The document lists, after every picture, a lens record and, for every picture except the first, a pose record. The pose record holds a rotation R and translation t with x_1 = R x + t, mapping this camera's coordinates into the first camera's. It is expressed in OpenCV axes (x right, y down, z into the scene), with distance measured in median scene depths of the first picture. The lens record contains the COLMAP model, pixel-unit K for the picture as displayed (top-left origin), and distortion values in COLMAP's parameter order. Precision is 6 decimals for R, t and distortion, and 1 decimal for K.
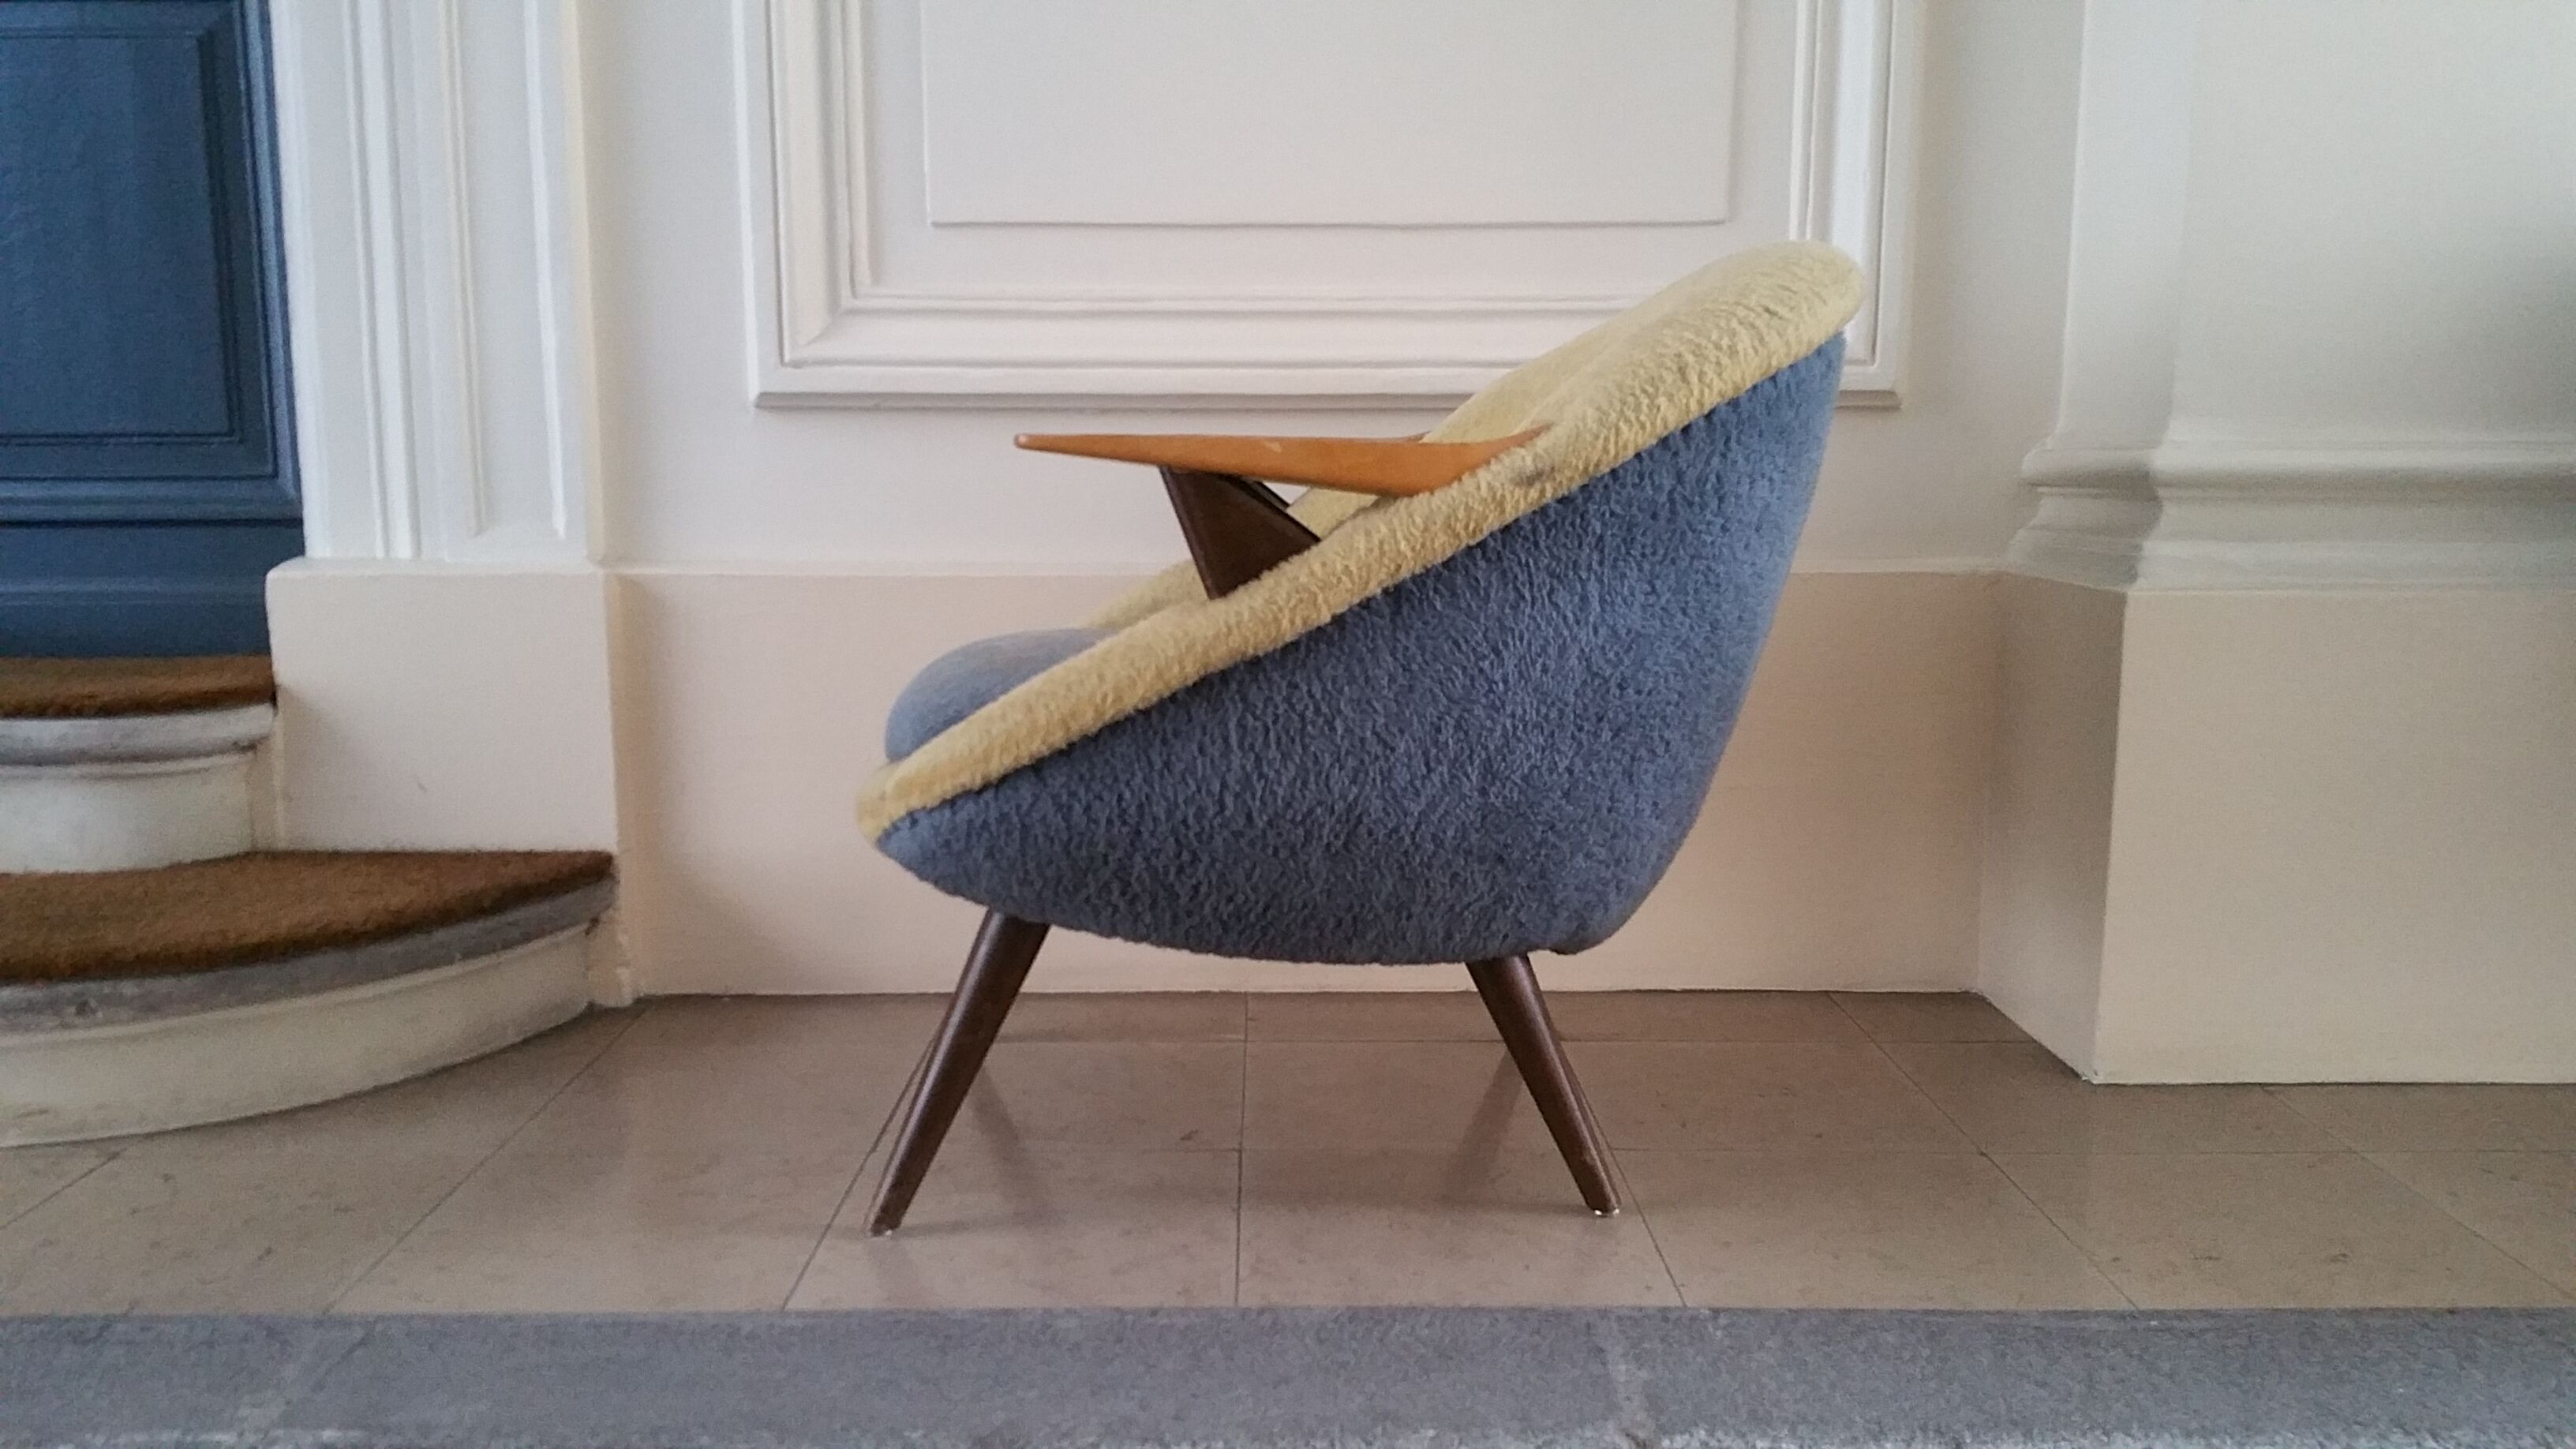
lens RADIAL K [[2055.3, 0, 1303.6], [0, 2055.3, 764.0], [0, 0, 1]] dist [0.134092, -0.245585]
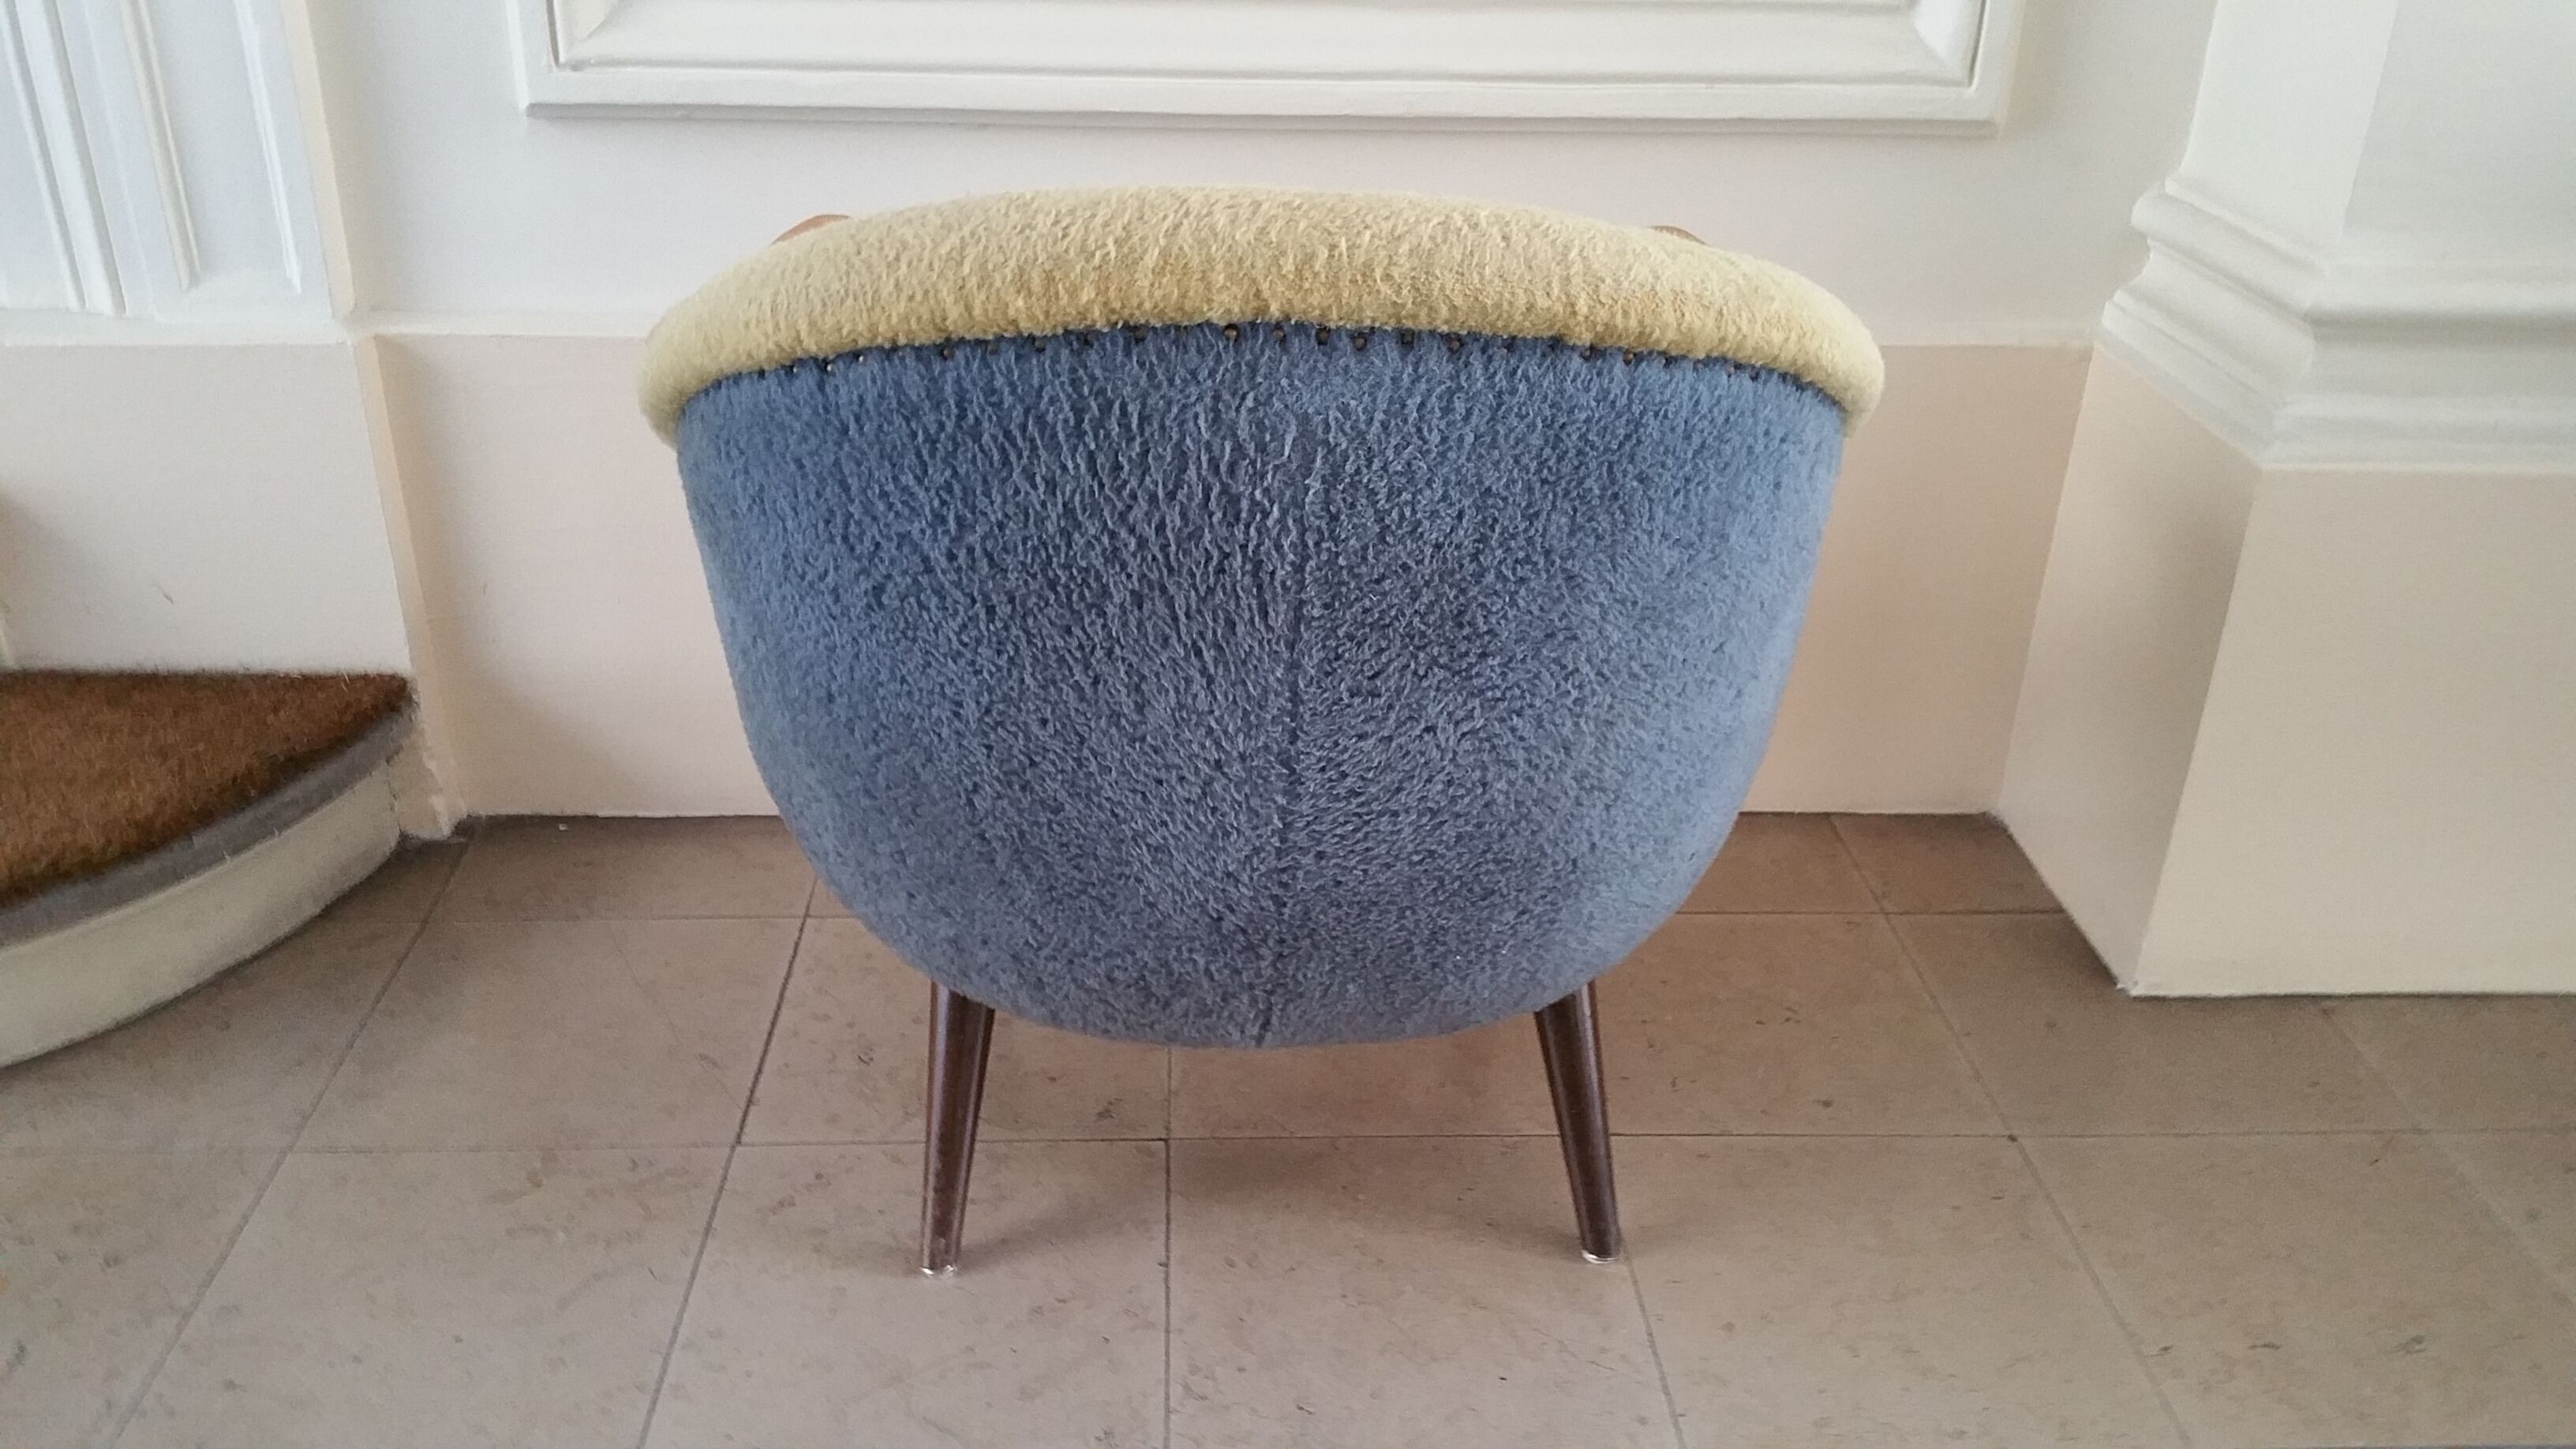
lens RADIAL K [[2080.0, 0, 1285.3], [0, 2080.0, 755.7], [0, 0, 1]] dist [0.129255, -0.256498]
pose [[0.999340, 0.004514, 0.036047, -0.016365], [-0.015361, 0.951684, 0.306696, -0.286831], [-0.032921, -0.307047, 0.951125, 0.261735]]
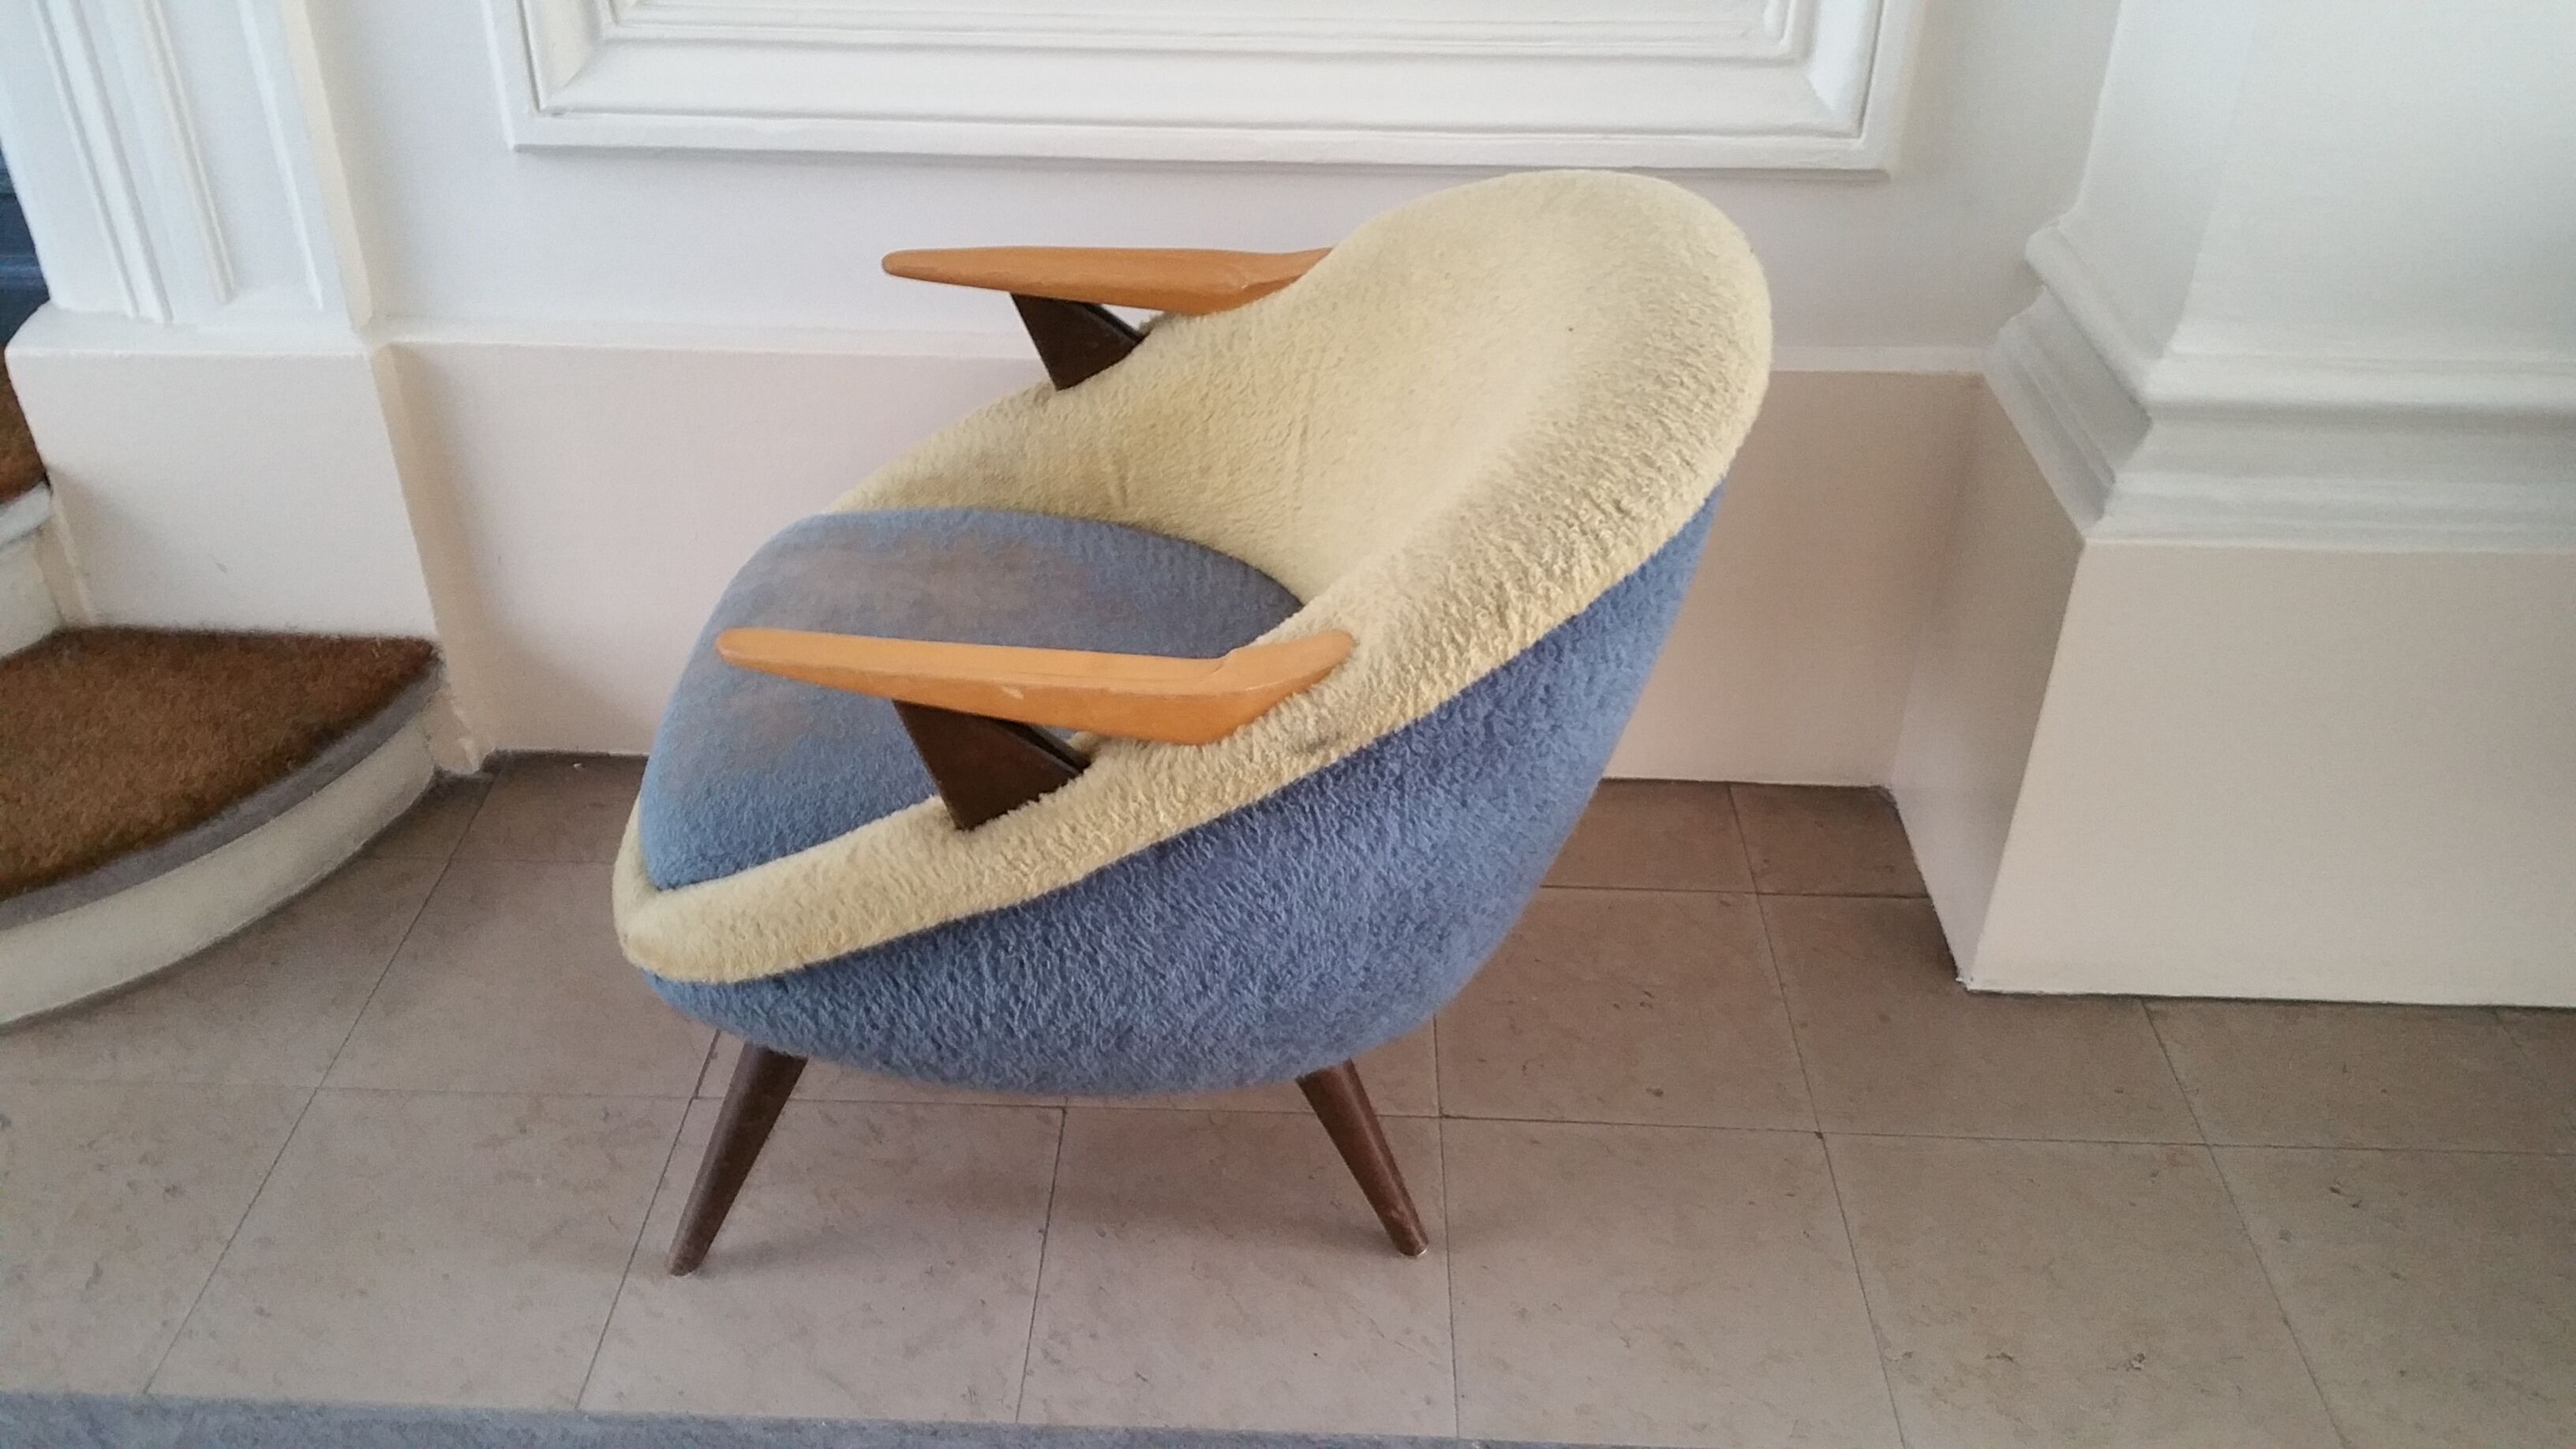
lens RADIAL K [[2085.5, 0, 1270.8], [0, 2085.5, 718.2], [0, 0, 1]] dist [0.132849, -0.283063]
pose [[0.998912, 0.030791, -0.035032, 0.118196], [-0.013352, 0.908460, 0.417759, -0.490804], [0.044689, -0.416837, 0.907882, 0.208819]]
